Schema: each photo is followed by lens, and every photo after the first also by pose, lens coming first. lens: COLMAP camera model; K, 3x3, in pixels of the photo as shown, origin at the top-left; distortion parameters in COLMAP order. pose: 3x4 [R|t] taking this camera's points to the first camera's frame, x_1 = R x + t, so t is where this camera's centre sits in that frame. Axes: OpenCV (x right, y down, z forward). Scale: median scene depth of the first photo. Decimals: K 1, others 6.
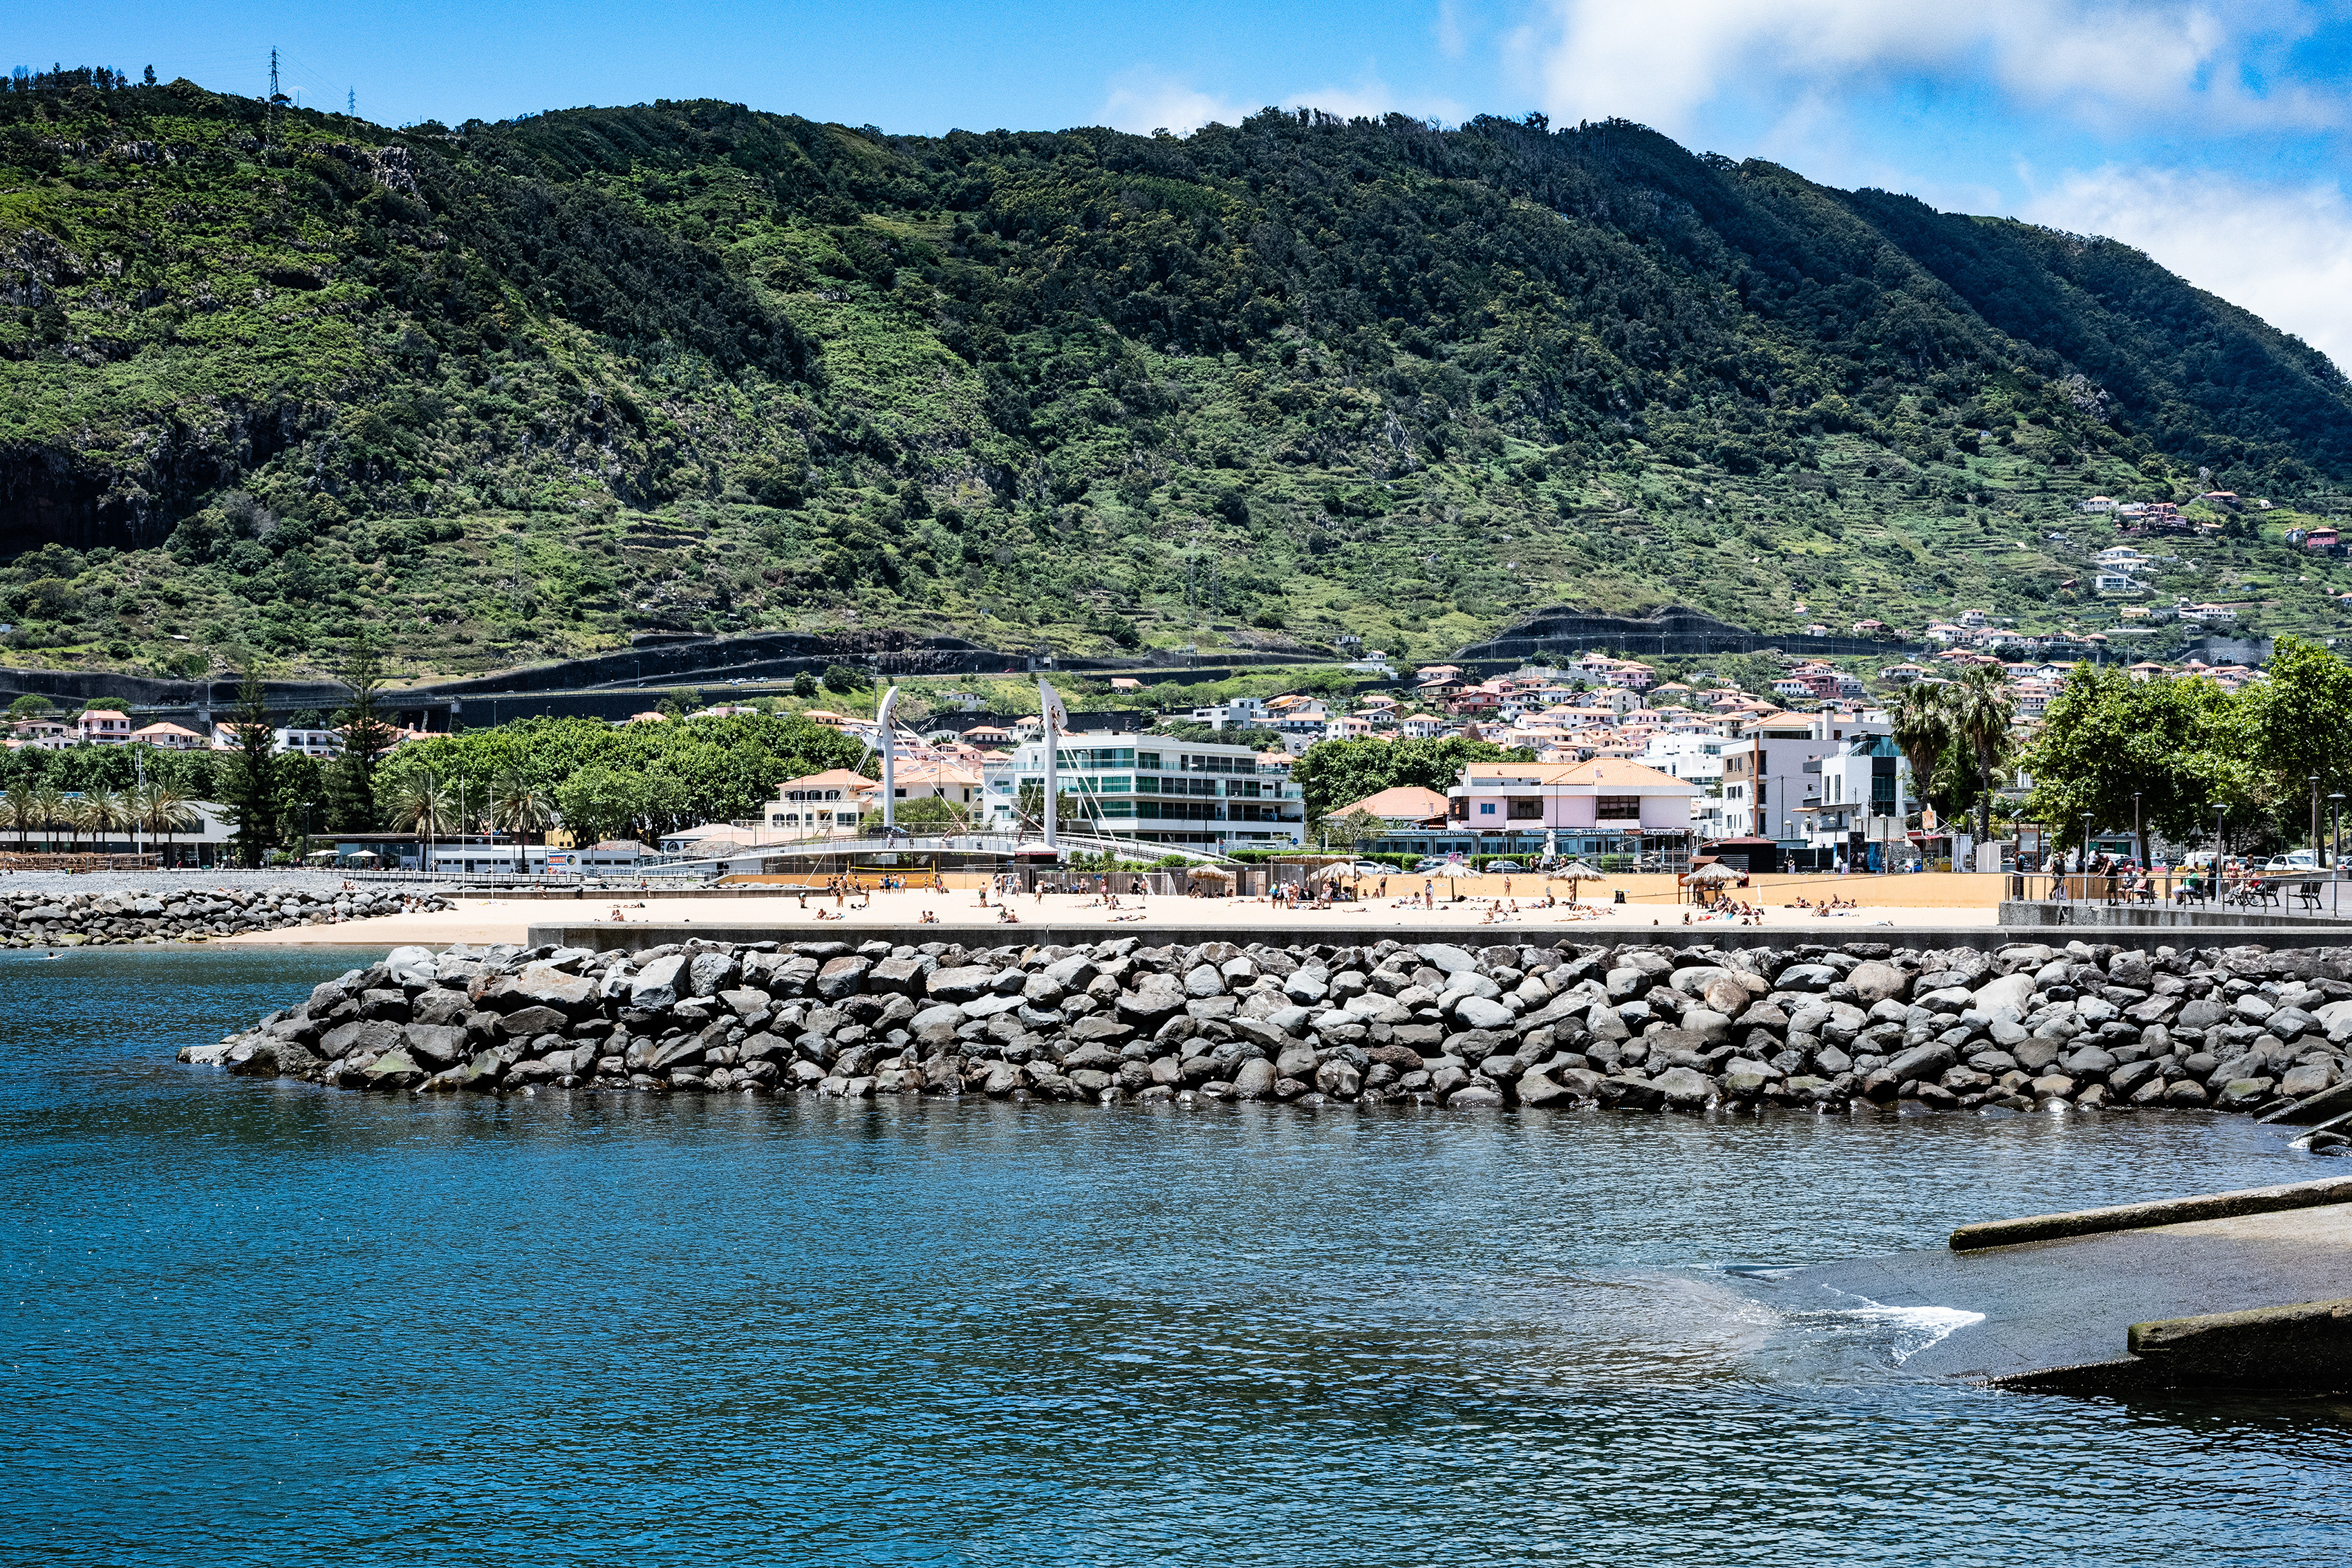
lens RADIAL K [[3226.9, 0, 1163.6], [0, 3226.9, 795.8], [0, 0, 1]] dist [-0.009045, 0.000000]
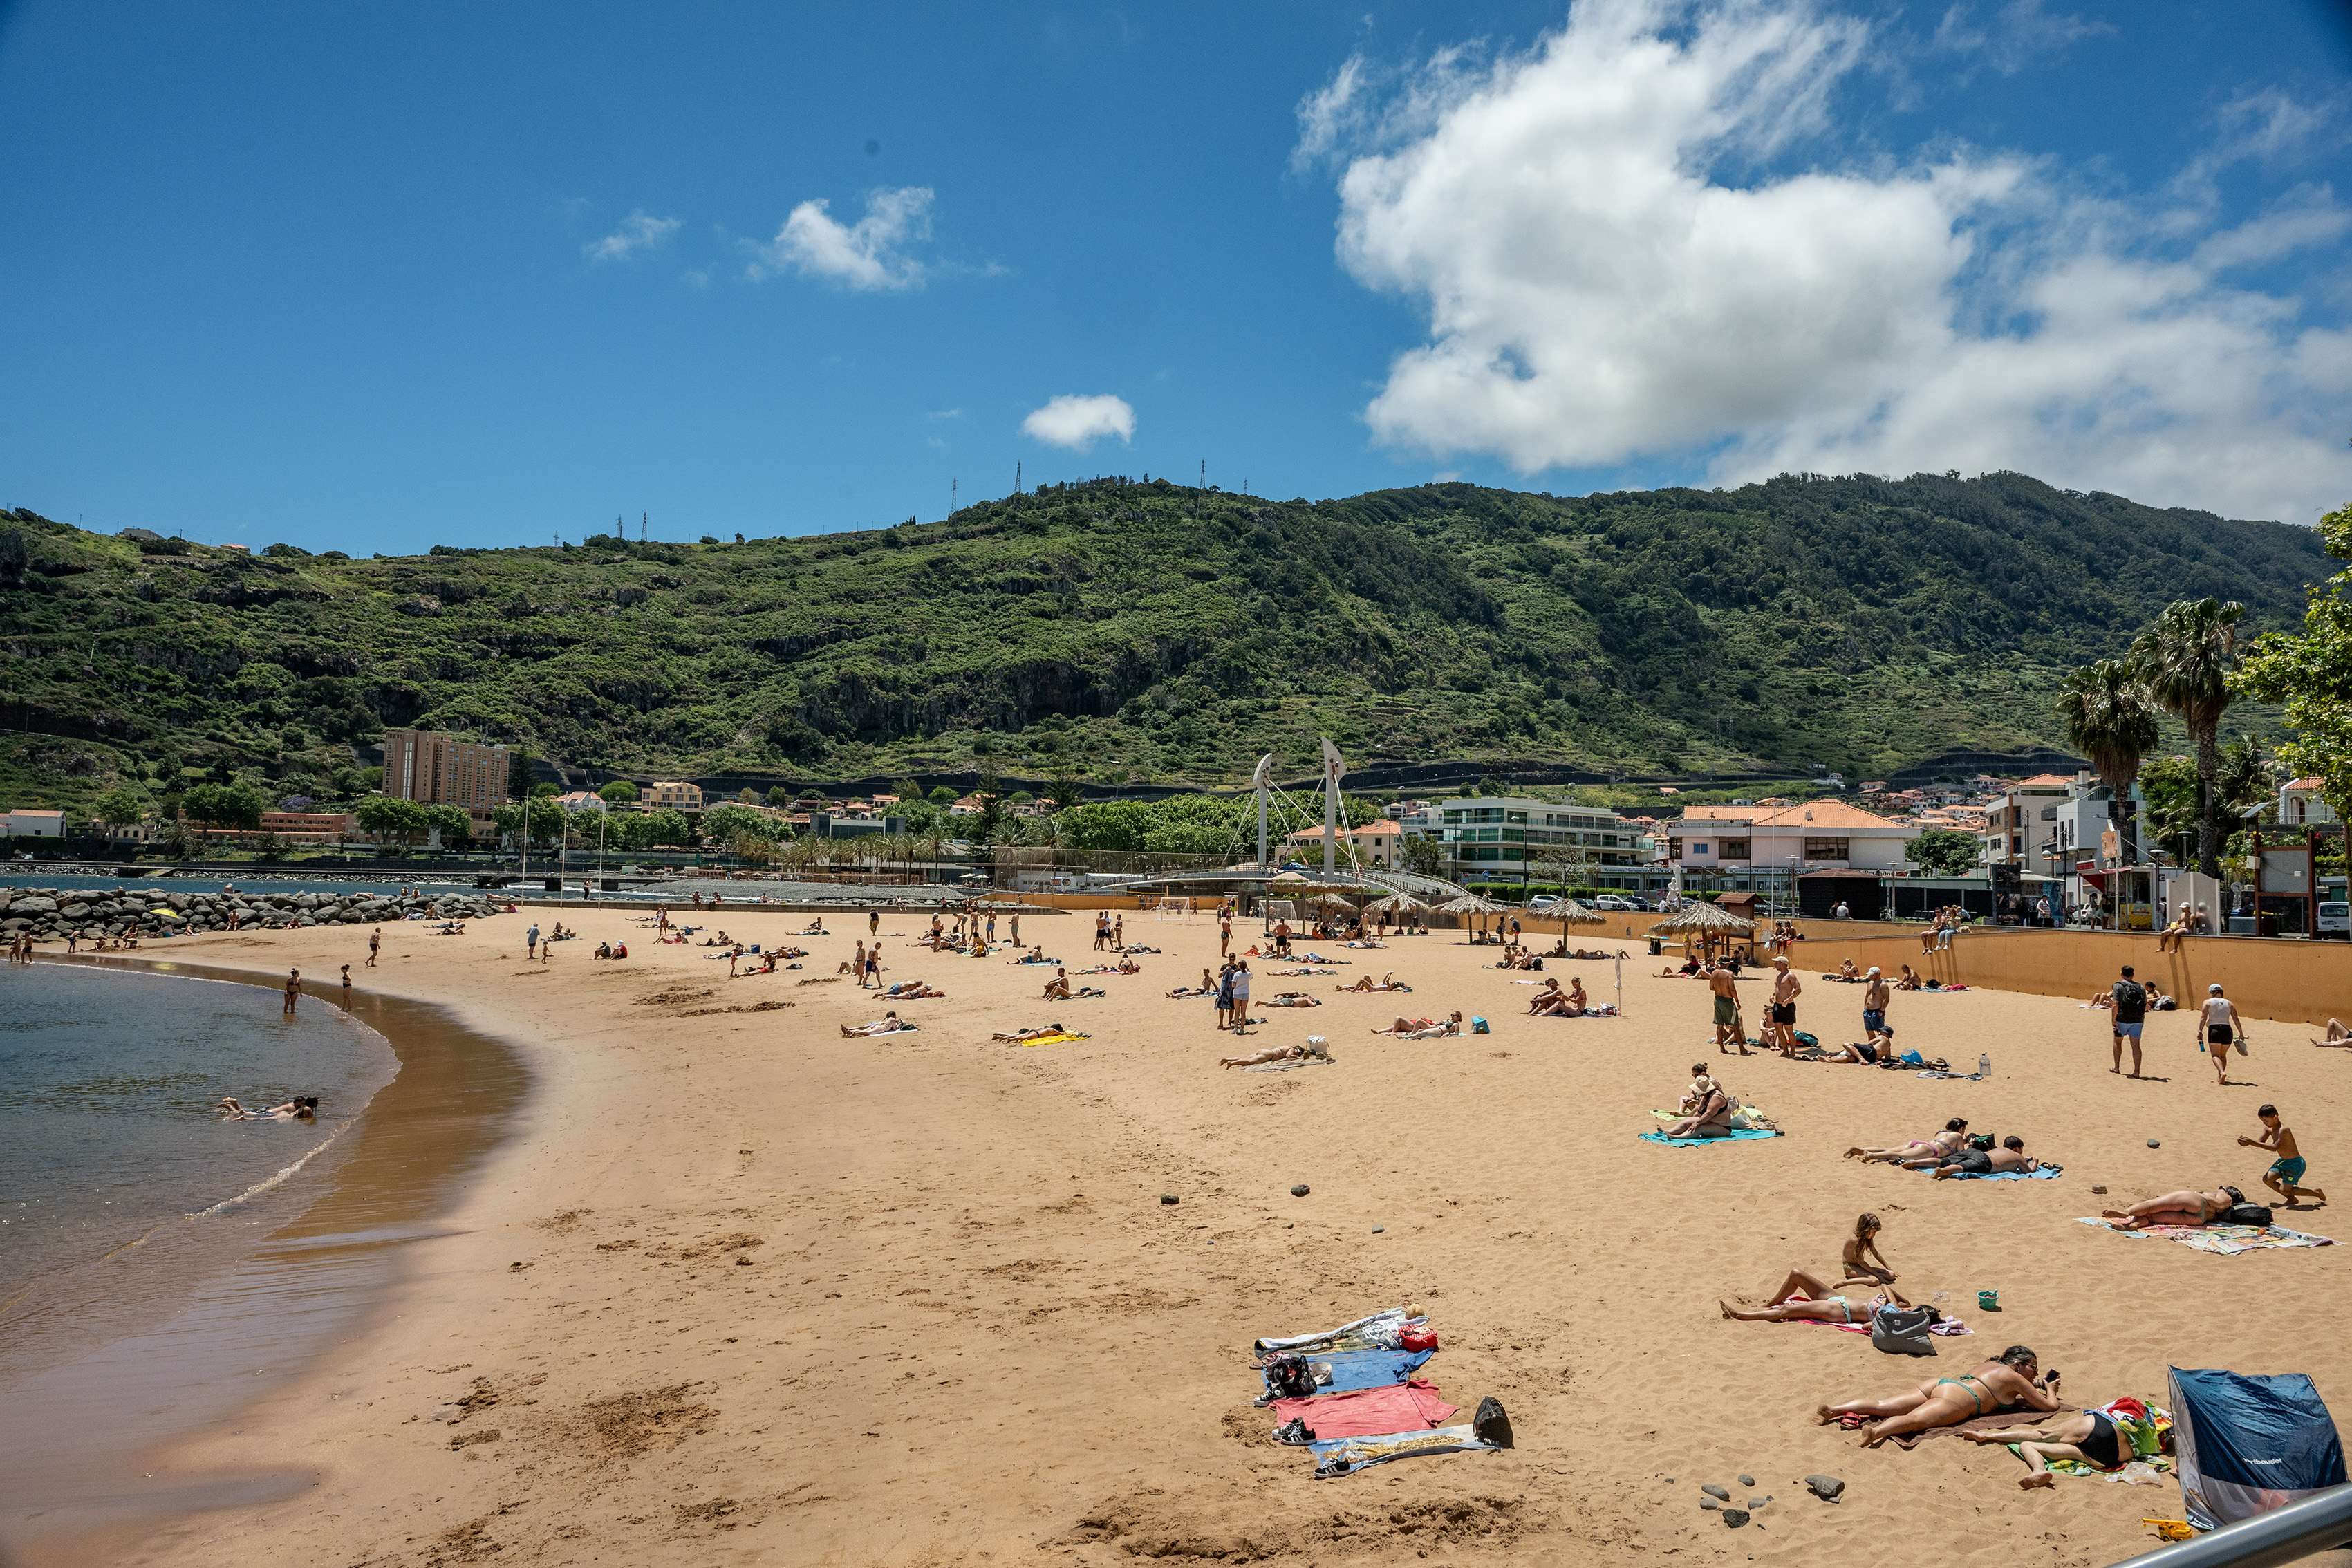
lens RADIAL K [[1588.9, 0, 1179.6], [0, 1588.9, 730.6], [0, 0, 1]] dist [-0.007374, -0.002151]
pose [[0.938187, -0.012683, -0.345896, 0.034122], [-0.015354, 0.996820, -0.078194, 0.002491], [0.345788, 0.078671, 0.935009, 0.124323]]
